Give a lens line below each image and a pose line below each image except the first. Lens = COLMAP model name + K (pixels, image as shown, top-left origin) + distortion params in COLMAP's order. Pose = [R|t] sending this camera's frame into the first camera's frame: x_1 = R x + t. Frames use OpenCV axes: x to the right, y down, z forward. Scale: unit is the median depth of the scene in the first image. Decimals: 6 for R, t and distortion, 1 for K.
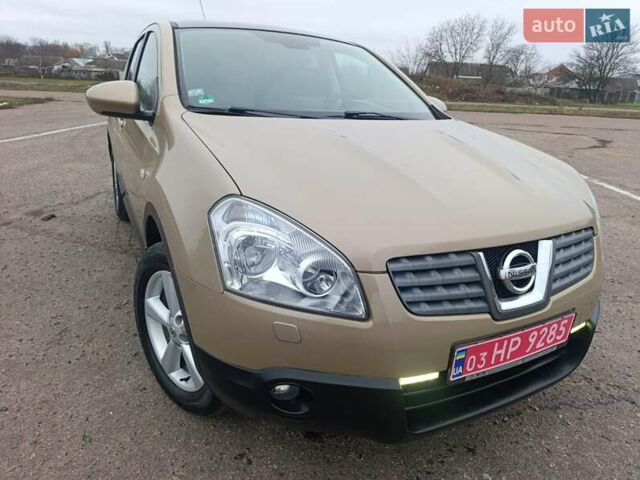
lens RADIAL K [[446.1, 0, 322.2], [0, 446.1, 236.7], [0, 0, 1]] dist [0.043604, -0.048212]
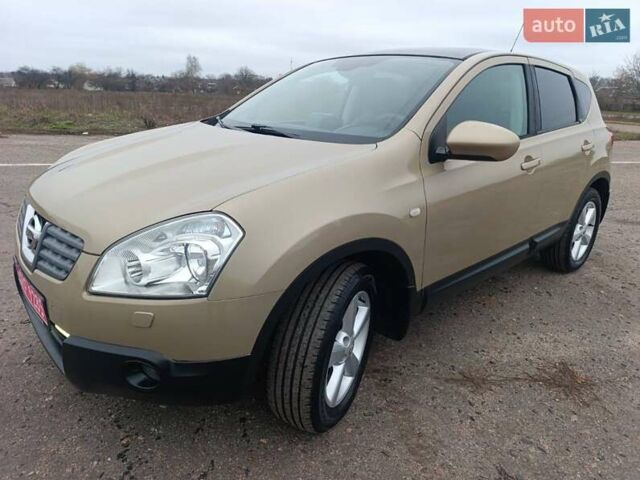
lens RADIAL K [[446.1, 0, 322.2], [0, 446.1, 236.7], [0, 0, 1]] dist [0.043604, -0.048212]
pose [[0.235656, 0.259889, -0.936442, 1.722257], [-0.335302, 0.926155, 0.172655, -0.385398], [0.912162, 0.273303, 0.305395, 1.271043]]
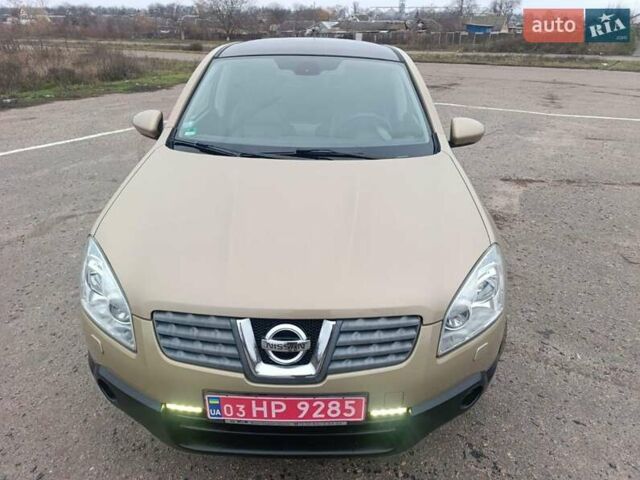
lens RADIAL K [[446.1, 0, 322.2], [0, 446.1, 236.7], [0, 0, 1]] dist [0.043604, -0.048212]
pose [[0.877675, 0.168244, -0.448755, 0.887473], [-0.128186, 0.984651, 0.118451, -0.293154], [0.461795, -0.046438, 0.885770, 0.096516]]
